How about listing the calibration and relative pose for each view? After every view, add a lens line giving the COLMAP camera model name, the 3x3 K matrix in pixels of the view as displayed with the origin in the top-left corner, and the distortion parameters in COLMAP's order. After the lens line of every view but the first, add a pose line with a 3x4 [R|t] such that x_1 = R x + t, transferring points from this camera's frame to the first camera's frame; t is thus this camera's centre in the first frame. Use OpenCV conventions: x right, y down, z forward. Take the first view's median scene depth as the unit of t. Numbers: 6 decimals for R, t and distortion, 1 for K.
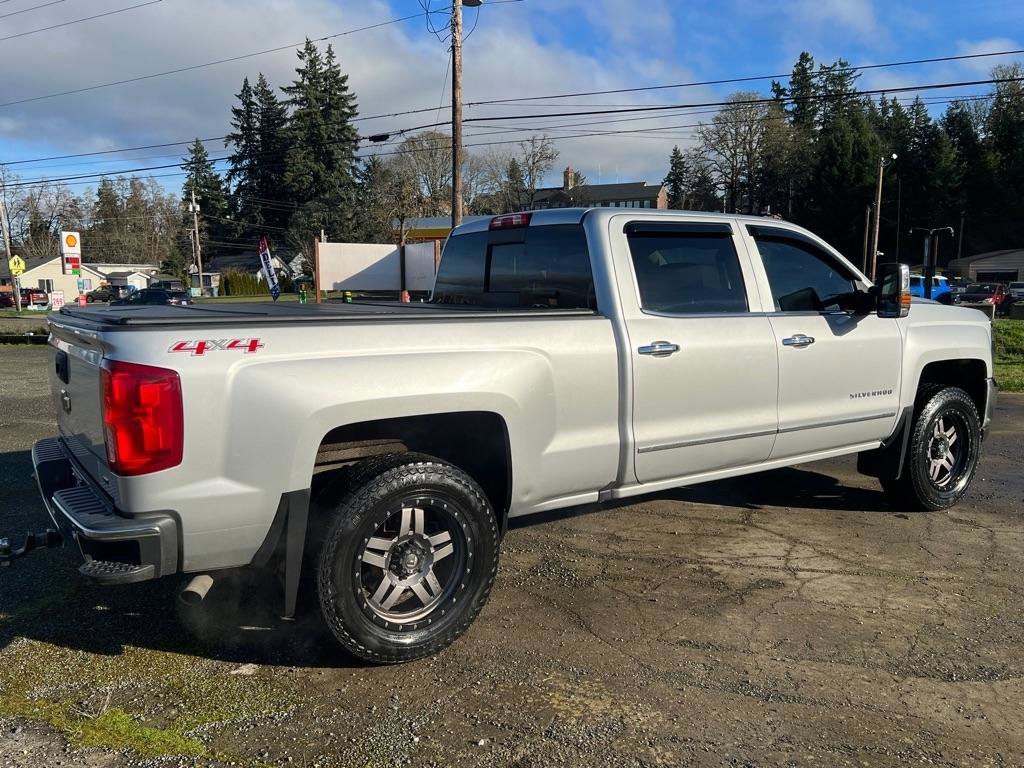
lens RADIAL K [[835.9, 0, 510.7], [0, 835.9, 389.7], [0, 0, 1]] dist [0.048349, -0.054246]
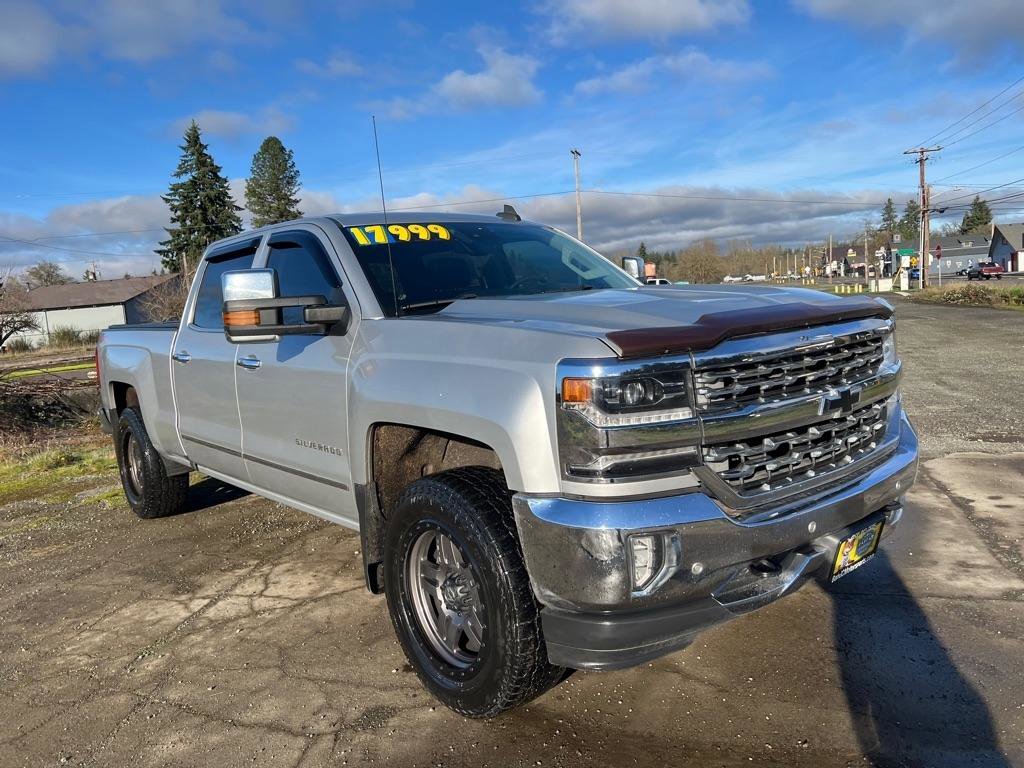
lens RADIAL K [[770.1, 0, 521.3], [0, 770.1, 378.2], [0, 0, 1]] dist [0.042917, -0.051060]
pose [[0.112884, 0.103201, -0.988234, 0.983248], [-0.056286, 0.993658, 0.097338, -0.113831], [0.992013, 0.044636, 0.117977, 0.984976]]
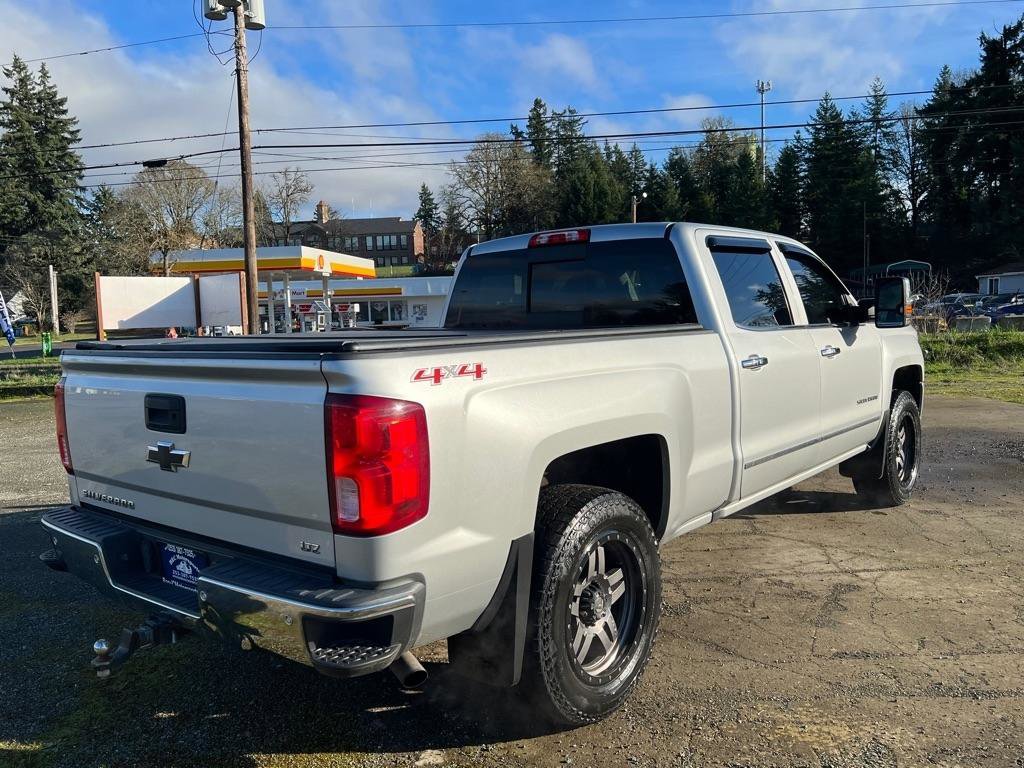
lens RADIAL K [[835.9, 0, 510.4], [0, 835.9, 391.2], [0, 0, 1]] dist [0.048349, -0.054246]
pose [[0.957767, -0.051287, 0.282933, -0.277238], [0.061981, 0.997657, -0.028970, -0.002841], [-0.280784, 0.045283, 0.958702, 0.092421]]
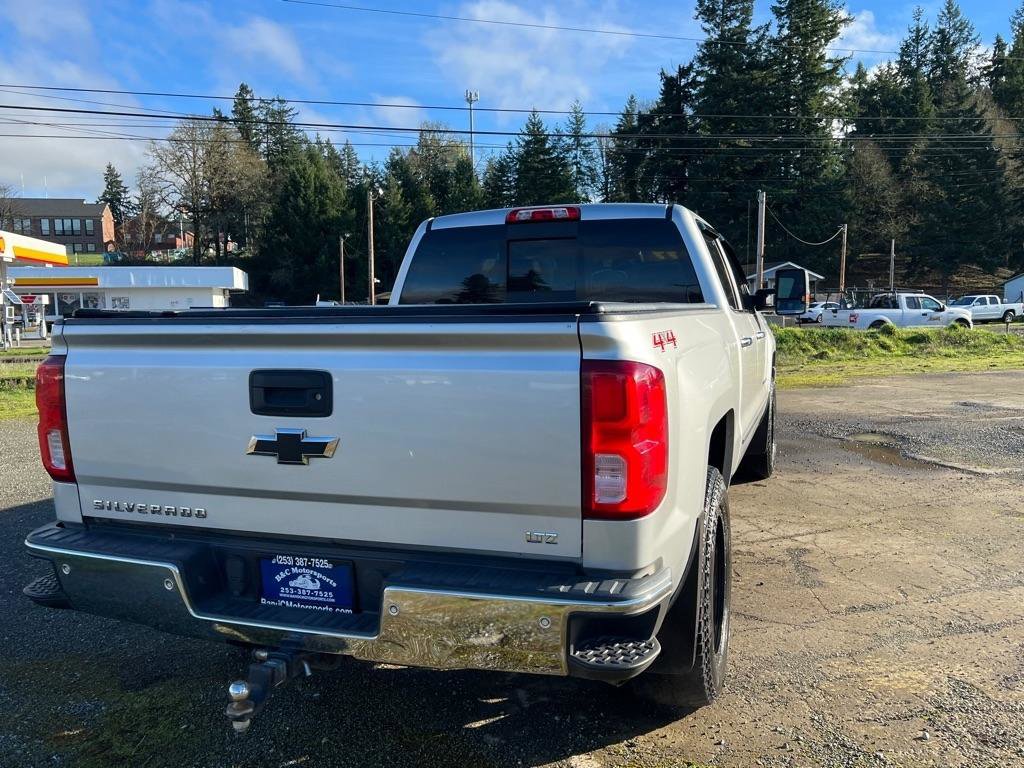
lens RADIAL K [[835.9, 0, 523.7], [0, 835.9, 394.5], [0, 0, 1]] dist [0.048349, -0.054246]
pose [[0.797544, -0.070291, 0.599152, -0.485270], [0.086676, 0.996235, 0.001500, -0.006962], [-0.597002, 0.050736, 0.800634, 0.241393]]
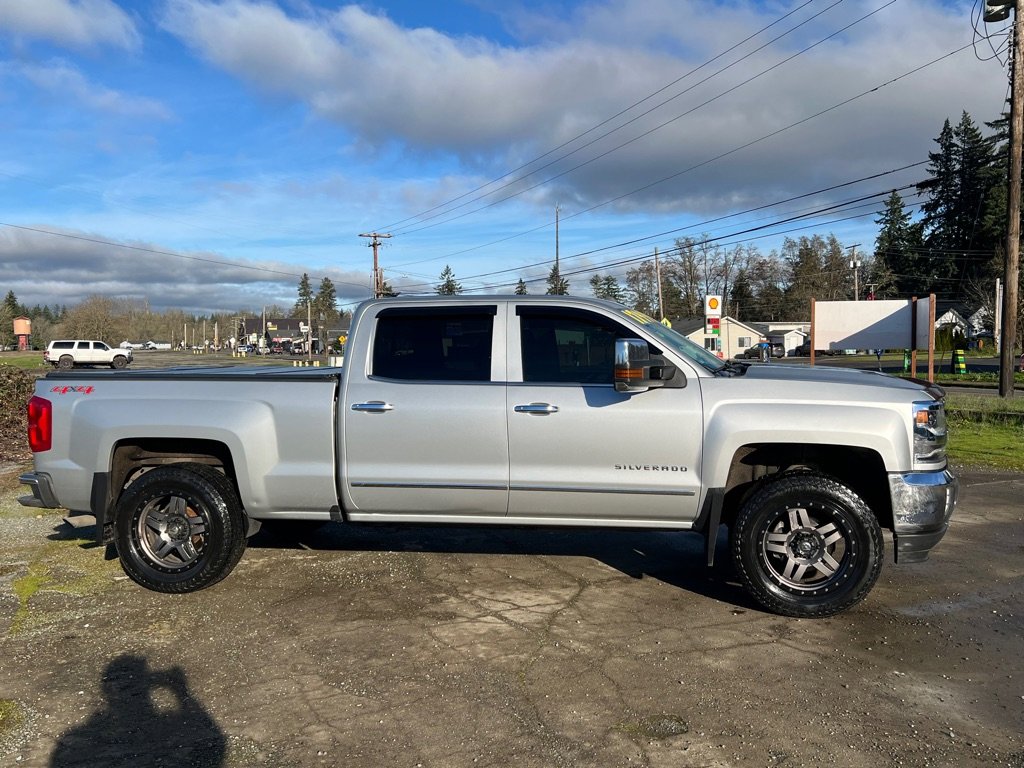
lens RADIAL K [[876.8, 0, 523.6], [0, 876.8, 371.9], [0, 0, 1]] dist [0.052899, -0.041819]
pose [[0.723681, 0.021280, -0.689806, 0.927235], [-0.082524, 0.995021, -0.055880, -0.033662], [0.685183, 0.097365, 0.721834, 0.129198]]
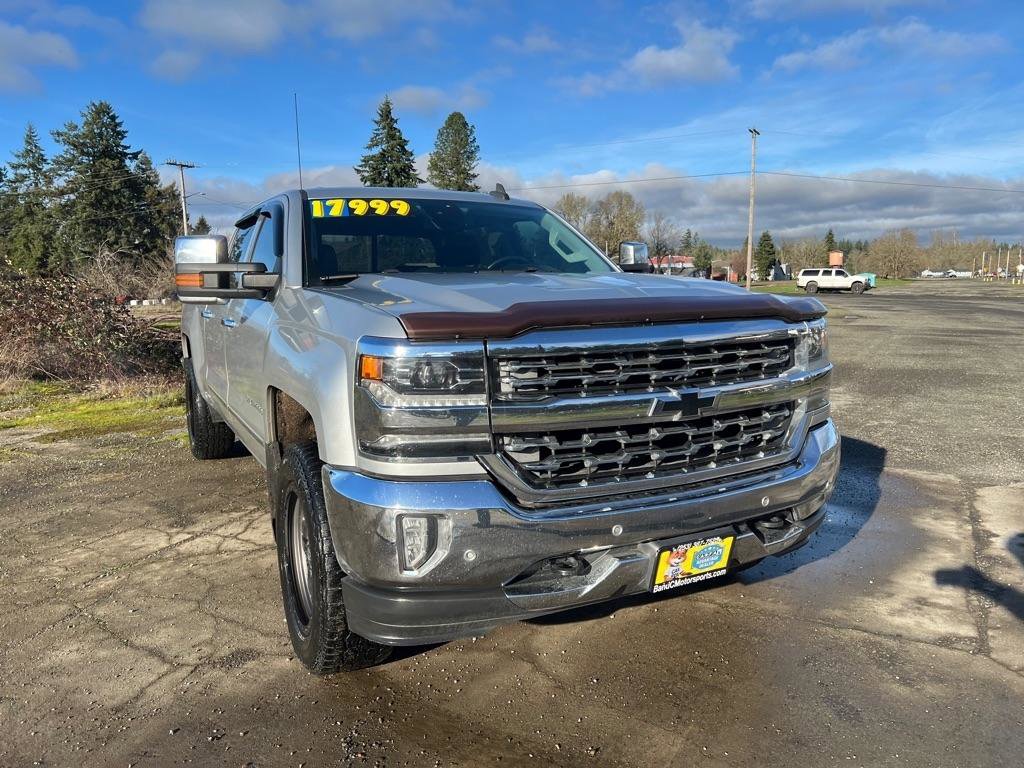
lens RADIAL K [[770.1, 0, 521.6], [0, 770.1, 378.9], [0, 0, 1]] dist [0.042917, -0.051060]
pose [[-0.106798, 0.130990, -0.985614, 0.984966], [-0.111553, 0.983446, 0.142790, -0.130647], [0.988003, 0.125198, -0.090417, 1.167809]]
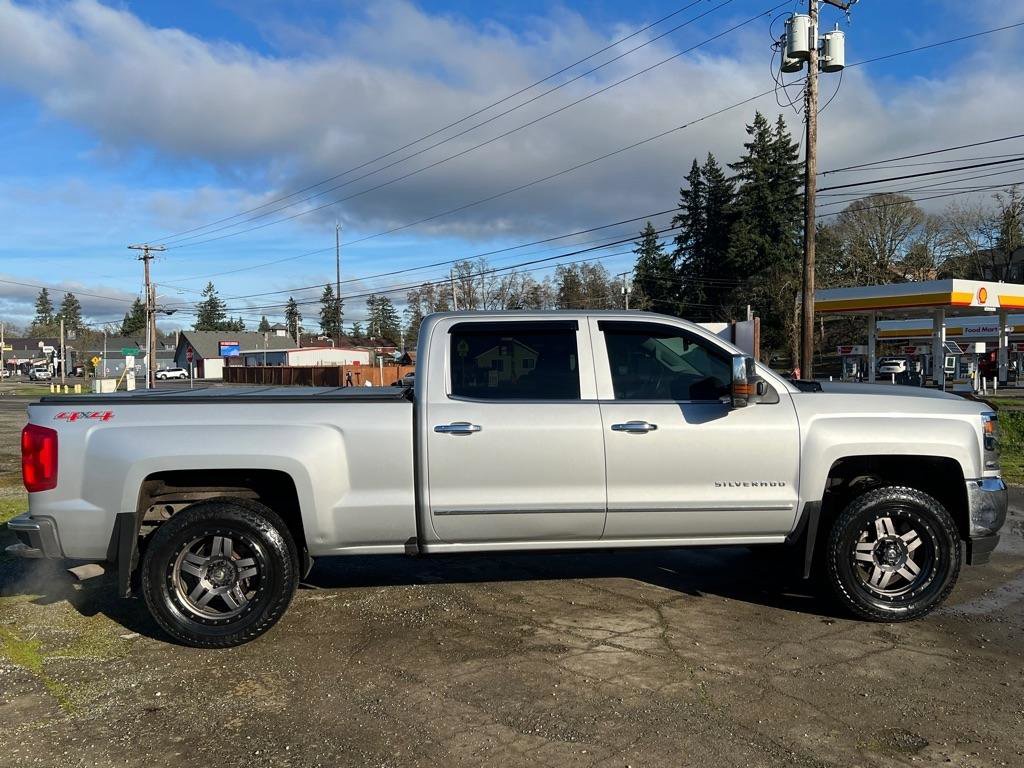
lens RADIAL K [[876.8, 0, 513.6], [0, 876.8, 388.2], [0, 0, 1]] dist [0.052899, -0.041819]
pose [[0.871386, 0.009839, -0.490500, 0.624384], [-0.055563, 0.995345, -0.078743, -0.009179], [0.487442, 0.095869, 0.867877, -0.037987]]
